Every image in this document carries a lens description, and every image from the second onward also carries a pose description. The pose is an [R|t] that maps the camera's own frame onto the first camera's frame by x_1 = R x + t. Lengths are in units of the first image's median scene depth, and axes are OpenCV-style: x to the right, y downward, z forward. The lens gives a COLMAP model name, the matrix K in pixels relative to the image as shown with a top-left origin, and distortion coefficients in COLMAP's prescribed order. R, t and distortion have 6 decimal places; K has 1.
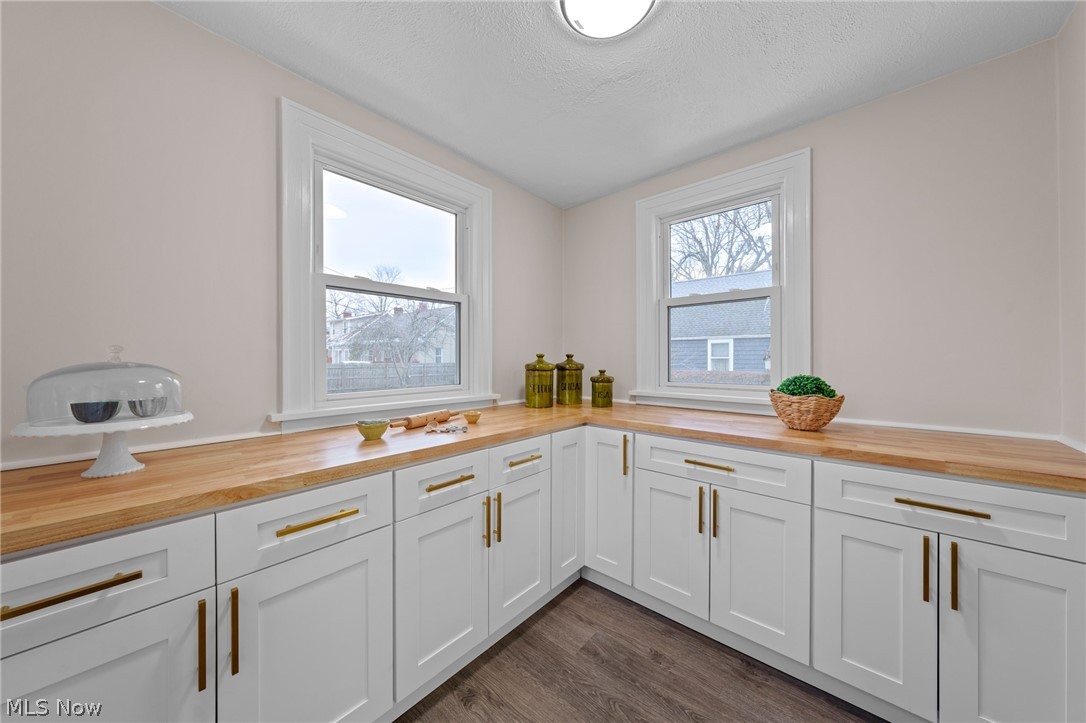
lens RADIAL K [[364.2, 0, 537.0], [0, 364.2, 362.5], [0, 0, 1]] dist [0.000194, -0.000001]
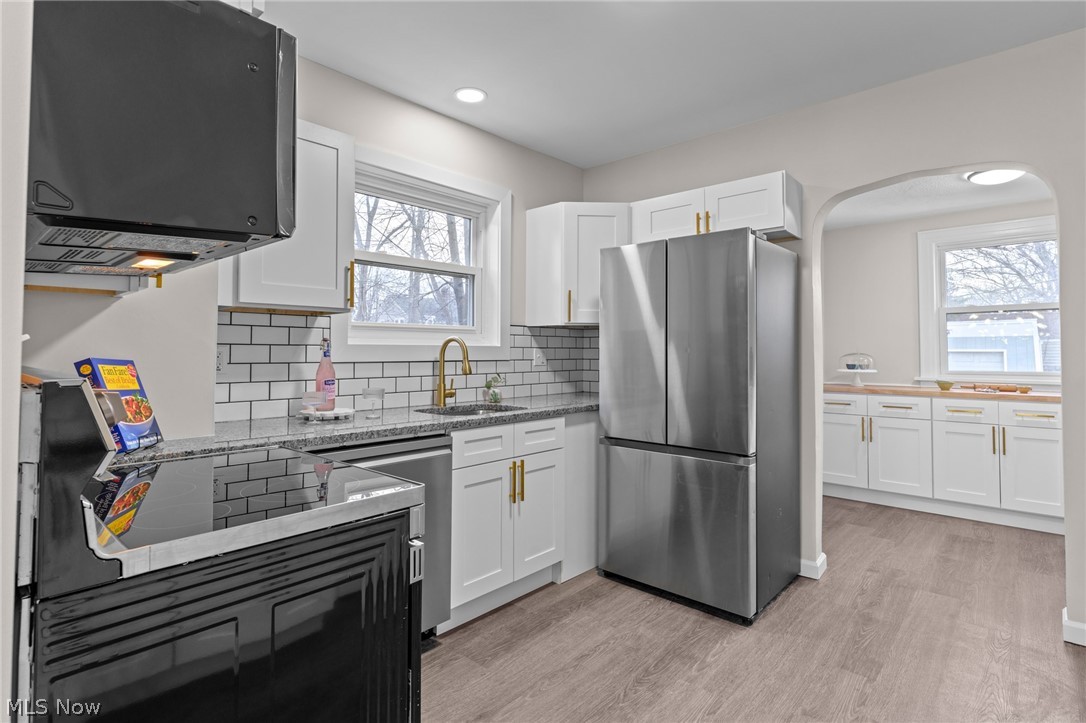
lens RADIAL K [[549.5, 0, 543.7], [0, 549.5, 335.6], [0, 0, 1]] dist [-0.000379, 0.002195]
pose [[0.001222, -0.031558, -0.999501, 2.435622], [-0.011812, 0.999432, -0.031570, 0.023195], [0.999929, 0.011845, 0.000849, -1.174267]]
